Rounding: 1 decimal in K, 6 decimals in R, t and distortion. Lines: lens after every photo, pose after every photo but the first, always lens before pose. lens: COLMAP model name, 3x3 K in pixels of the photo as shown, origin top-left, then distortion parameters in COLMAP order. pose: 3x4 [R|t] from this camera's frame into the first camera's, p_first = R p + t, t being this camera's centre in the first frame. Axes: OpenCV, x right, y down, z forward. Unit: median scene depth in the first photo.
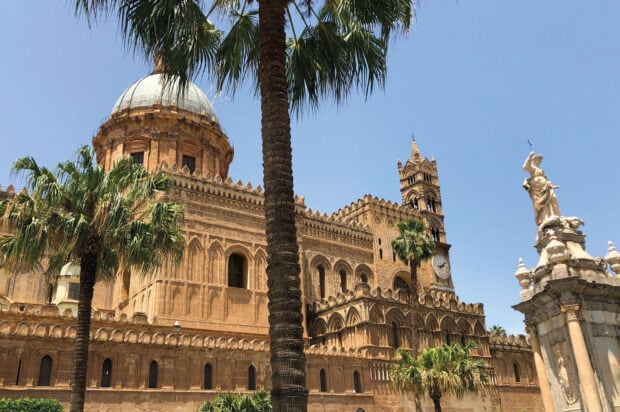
lens RADIAL K [[567.7, 0, 310.0], [0, 567.7, 206.0], [0, 0, 1]] dist [0.037575, 0.001549]
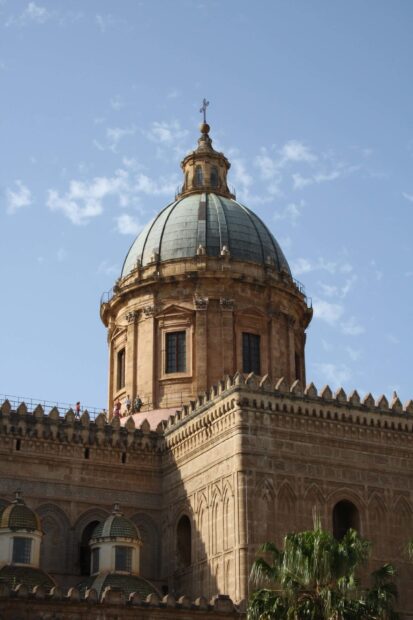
lens RADIAL K [[1162.0, 0, 206.5], [0, 1162.0, 310.0], [0, 0, 1]] dist [0.050253, 0.047209]
pose [[0.986600, -0.018033, -0.162159, -0.047715], [0.020282, 0.999720, 0.012223, -0.134360], [0.161893, -0.015349, 0.986689, -0.323907]]
